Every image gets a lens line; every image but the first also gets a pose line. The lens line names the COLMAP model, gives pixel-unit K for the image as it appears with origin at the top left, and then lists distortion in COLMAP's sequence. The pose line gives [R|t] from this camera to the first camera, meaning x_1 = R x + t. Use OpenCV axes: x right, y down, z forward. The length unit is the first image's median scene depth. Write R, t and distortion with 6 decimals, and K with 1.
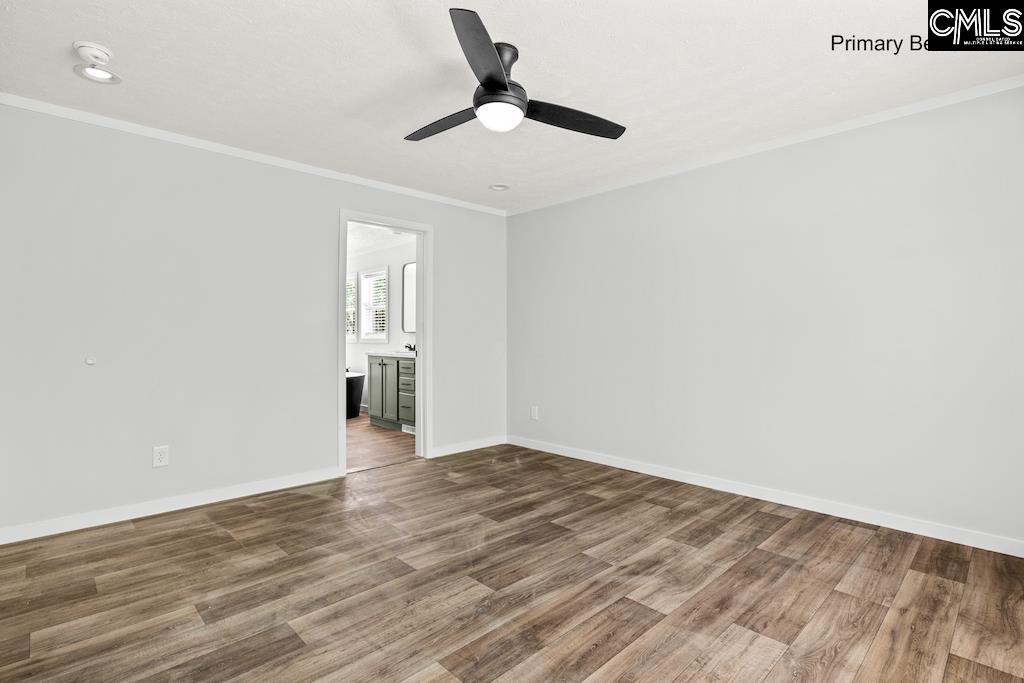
lens RADIAL K [[487.0, 0, 501.4], [0, 487.0, 340.4], [0, 0, 1]] dist [0.002332, 0.000871]
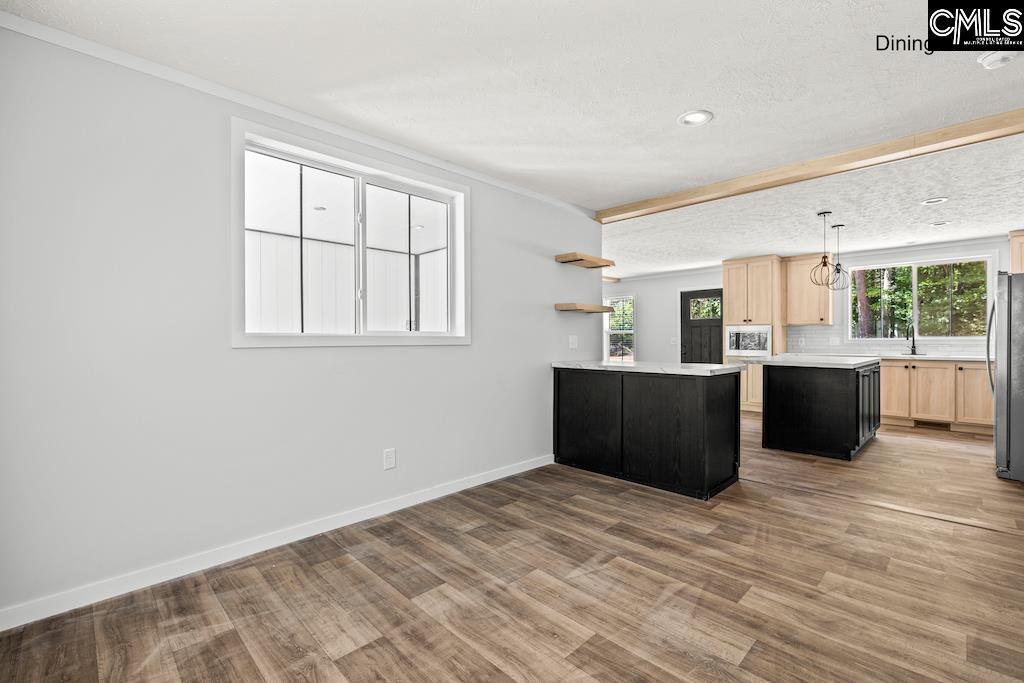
lens RADIAL K [[443.6, 0, 512.0], [0, 443.6, 341.5], [0, 0, 1]] dist [0.001853, 0.000249]
pose [[0.043238, 0.005215, -0.999051, 0.918792], [0.000184, 0.999986, 0.005228, -0.017232], [0.999065, -0.000410, 0.043236, 0.808839]]
